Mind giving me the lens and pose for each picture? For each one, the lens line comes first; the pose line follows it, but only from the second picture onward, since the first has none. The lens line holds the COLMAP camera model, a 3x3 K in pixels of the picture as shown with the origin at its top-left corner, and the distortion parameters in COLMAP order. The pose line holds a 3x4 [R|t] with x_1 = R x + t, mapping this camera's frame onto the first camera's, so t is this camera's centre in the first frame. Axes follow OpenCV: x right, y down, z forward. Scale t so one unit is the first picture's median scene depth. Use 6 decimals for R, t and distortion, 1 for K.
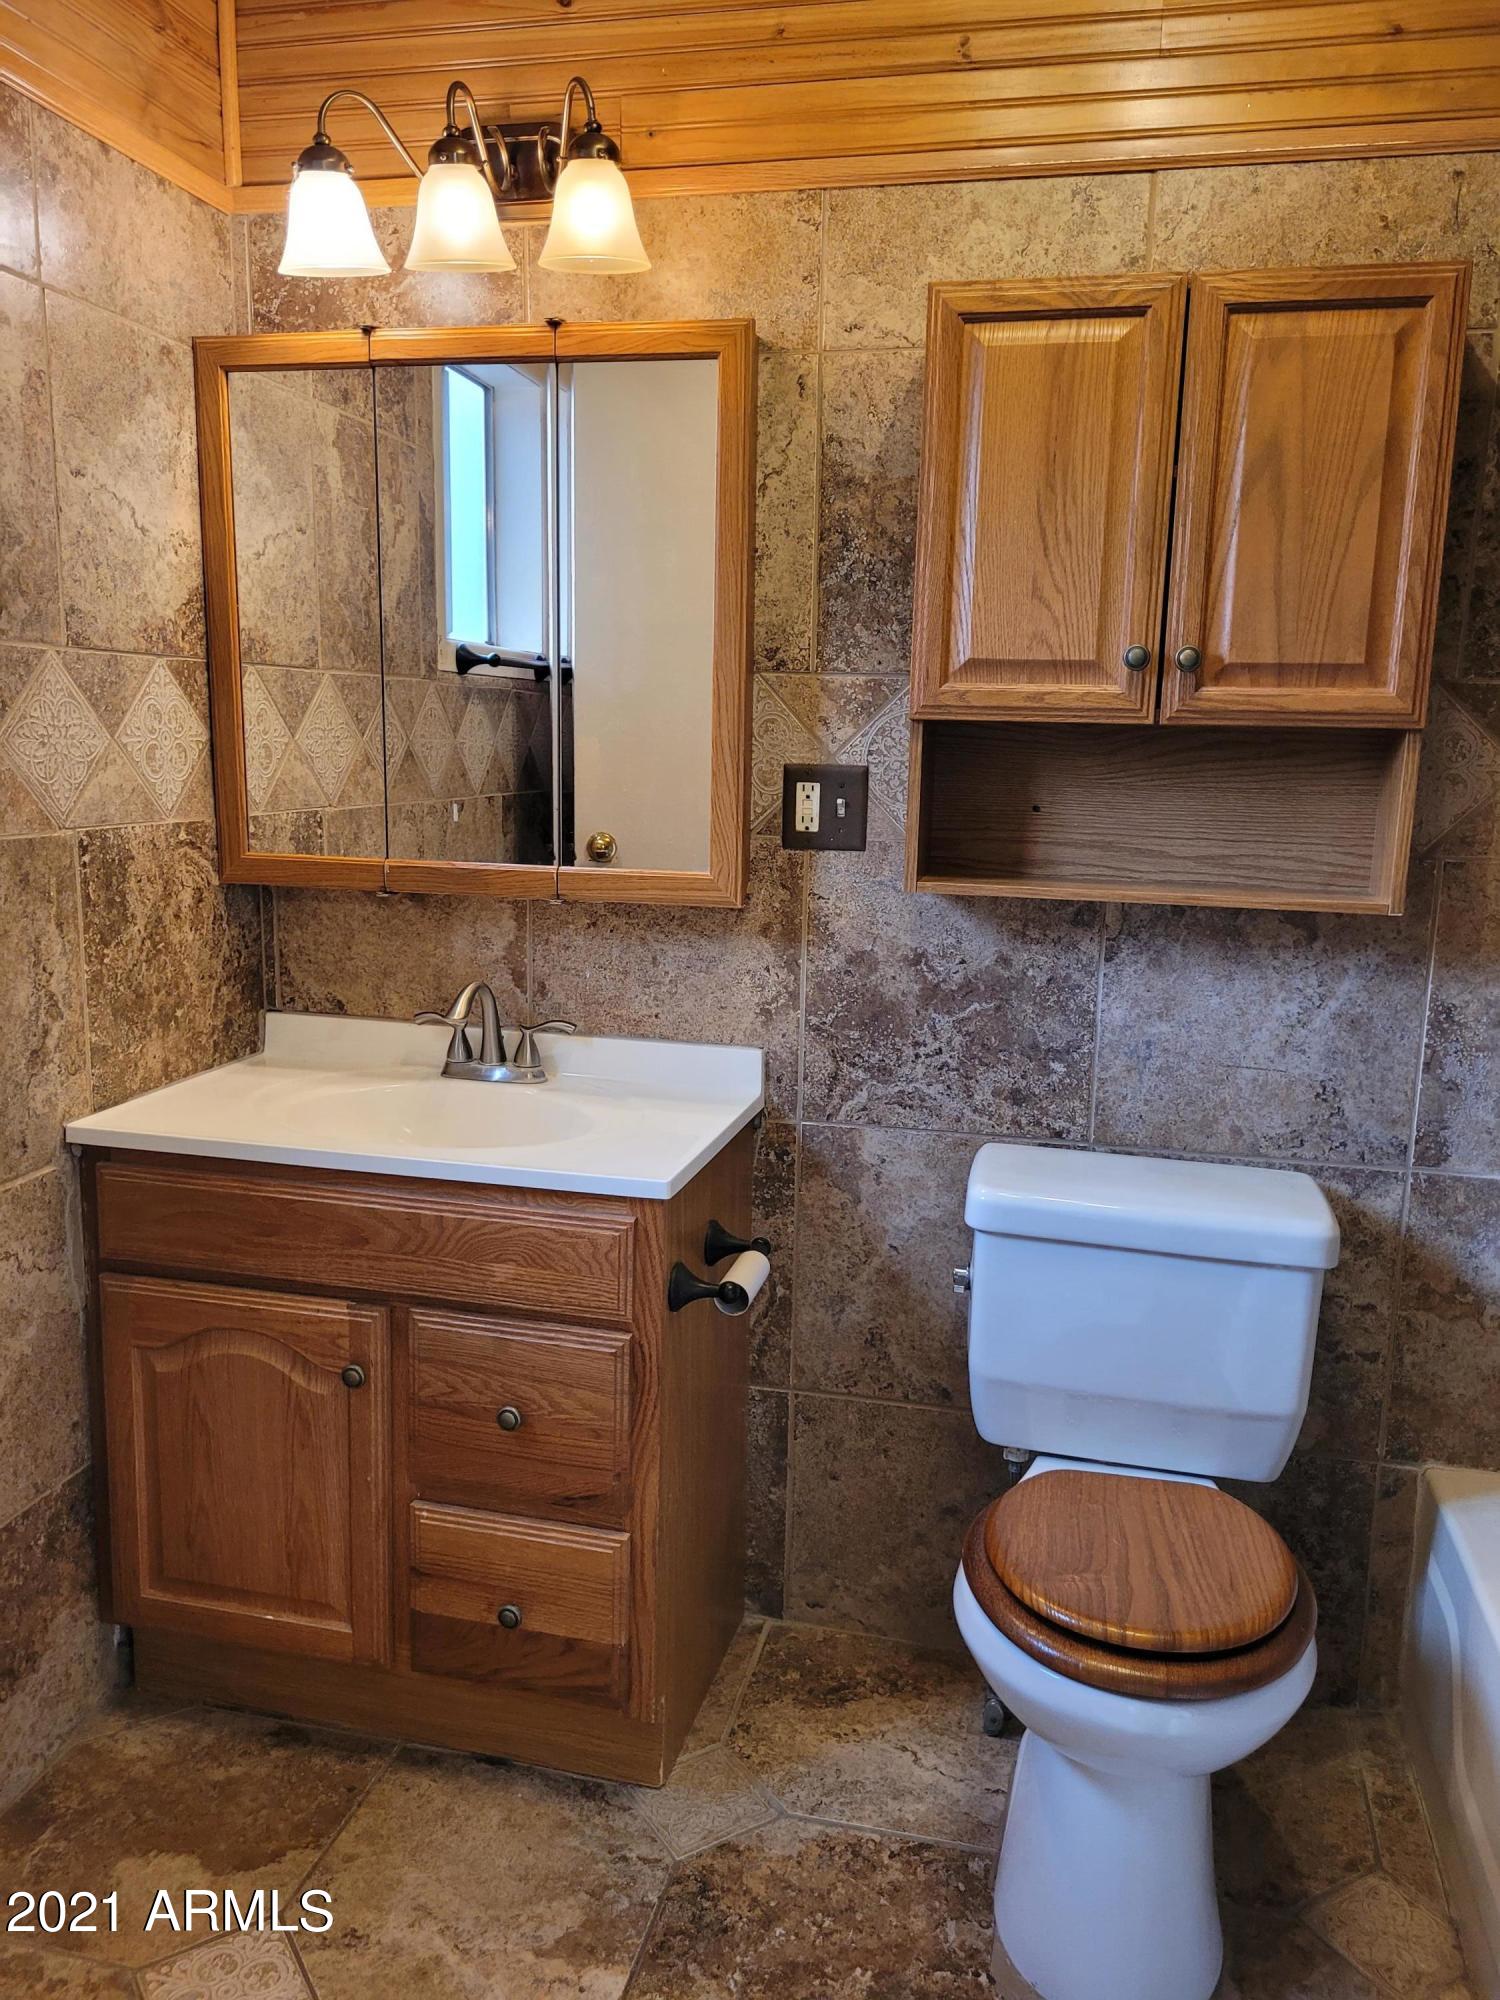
lens RADIAL K [[1524.8, 0, 761.4], [0, 1524.8, 993.6], [0, 0, 1]] dist [0.039947, -0.031729]
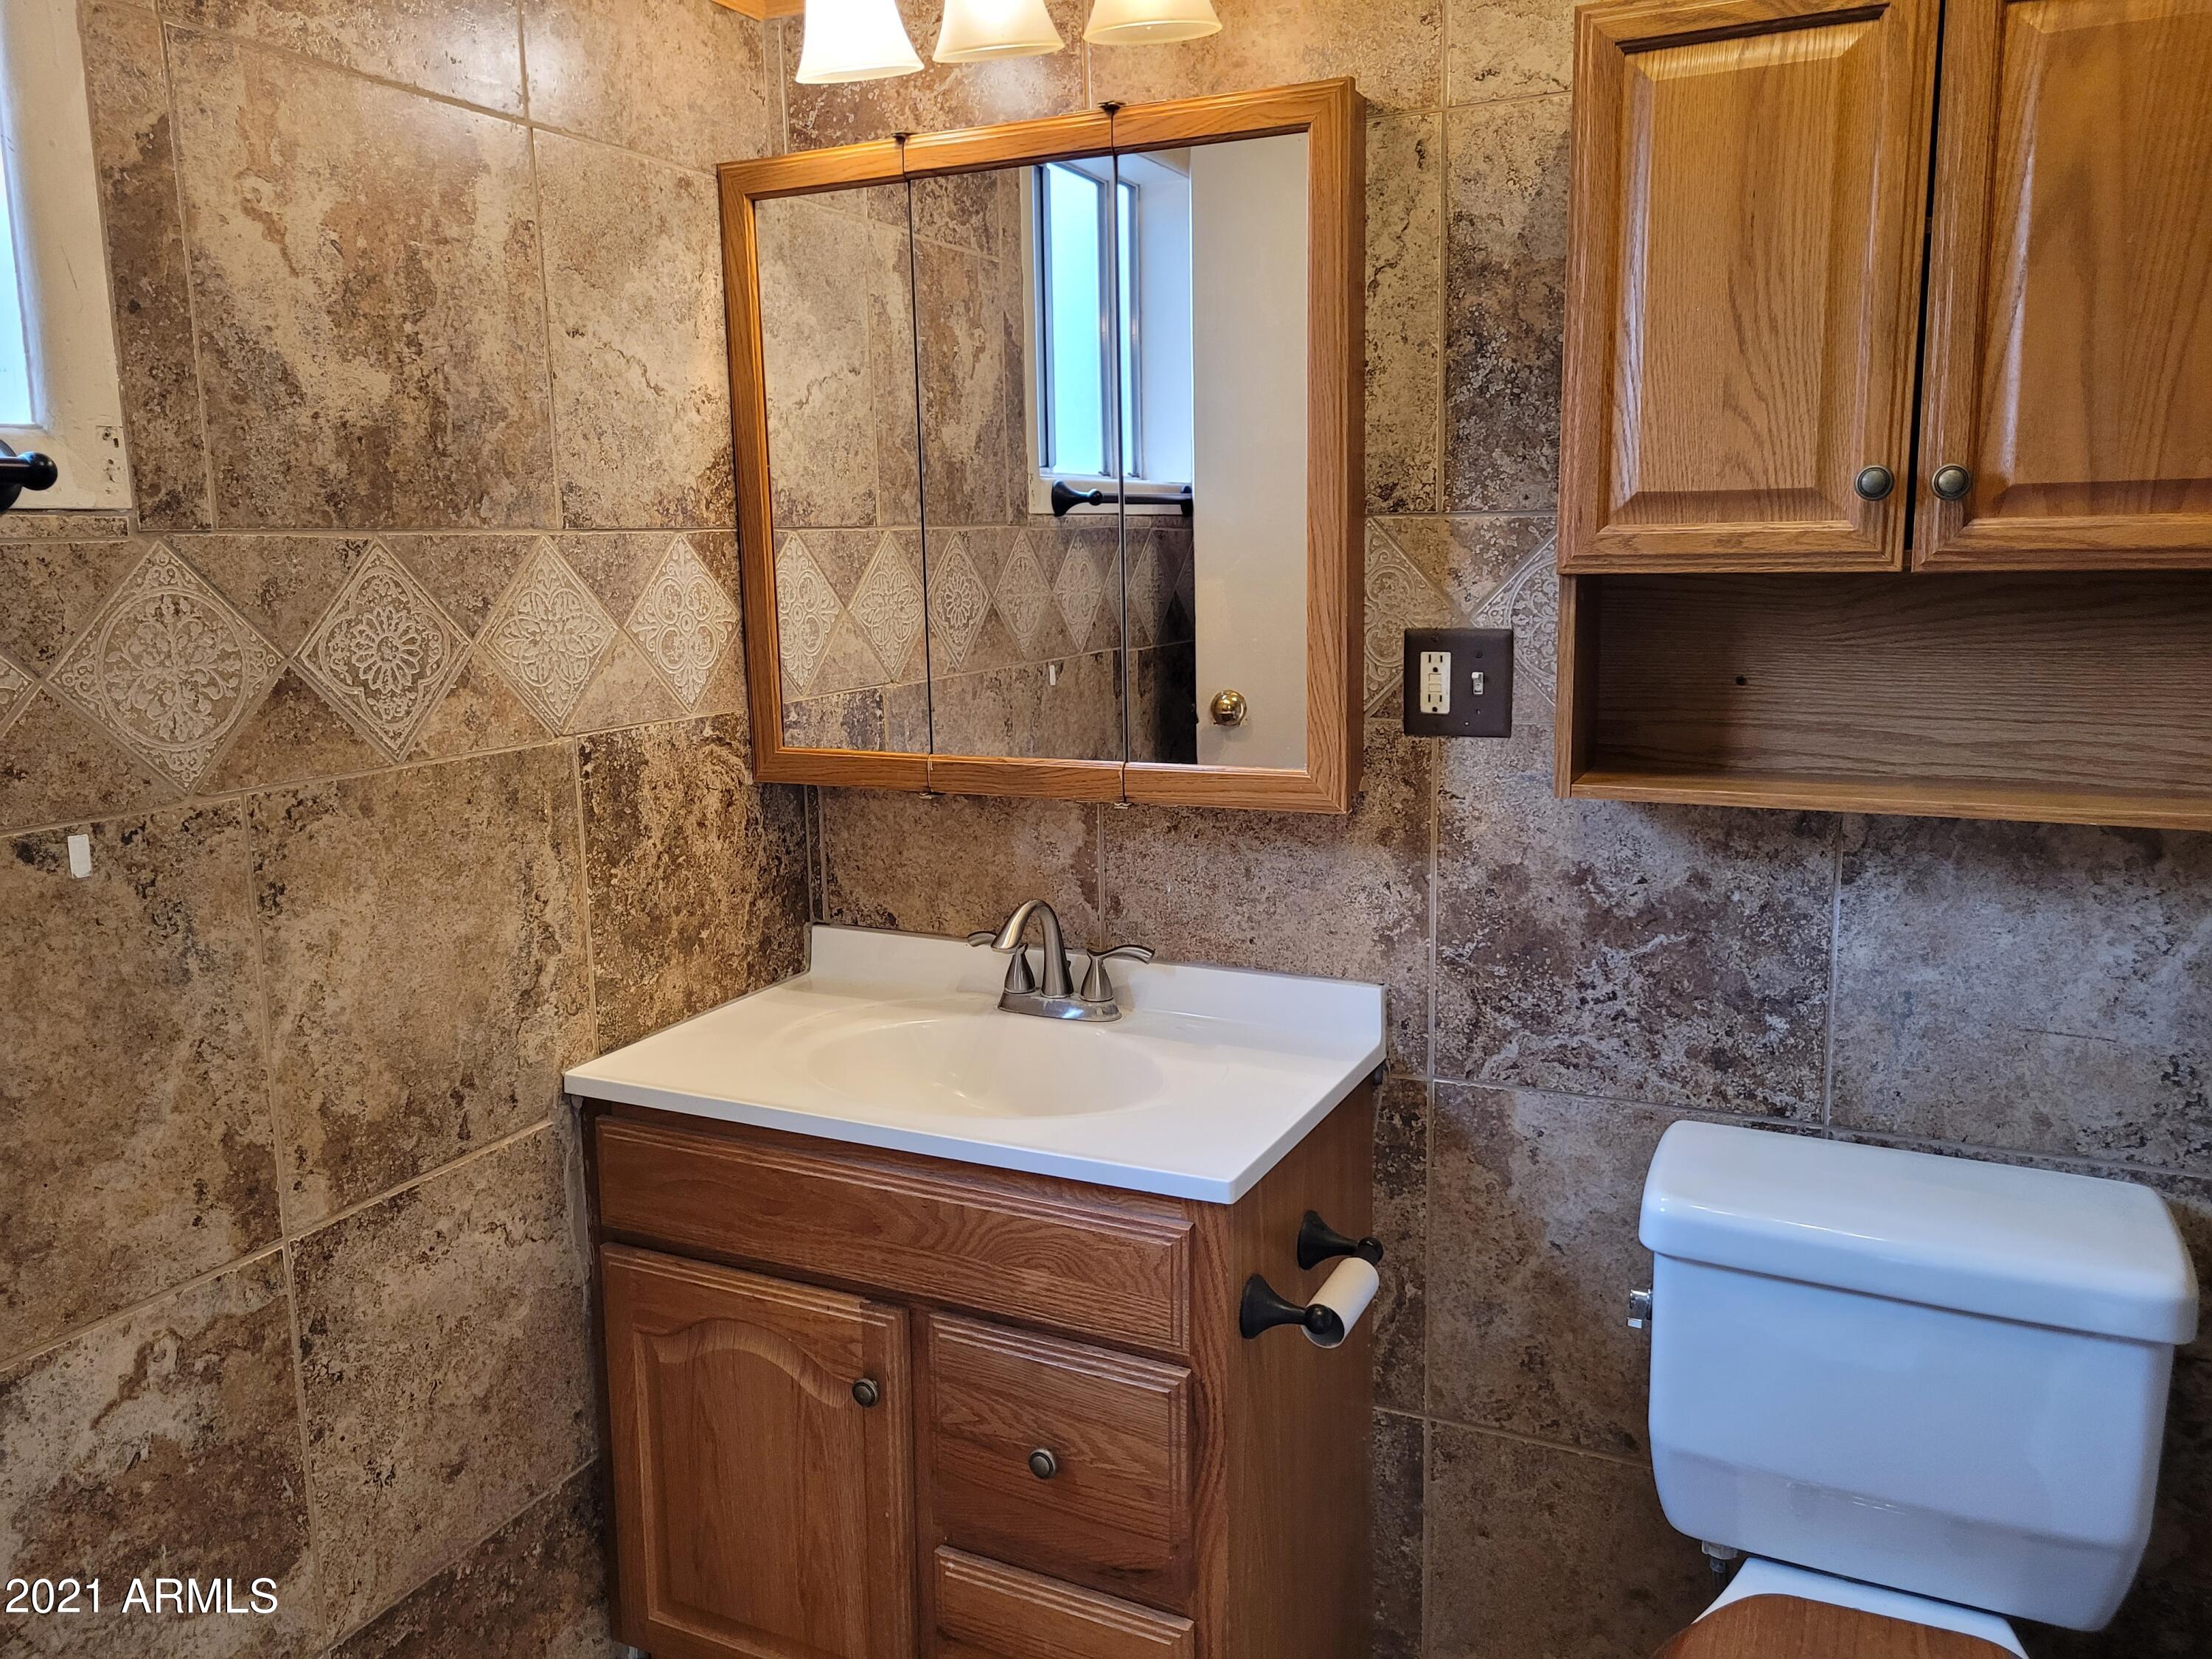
lens RADIAL K [[1686.4, 0, 1096.2], [0, 1686.4, 801.5], [0, 0, 1]] dist [0.039947, -0.031729]
pose [[0.974538, -0.006594, -0.224123, 0.055990], [0.003530, 0.999895, -0.014070, -0.050138], [0.224193, 0.012920, 0.974459, 0.112921]]
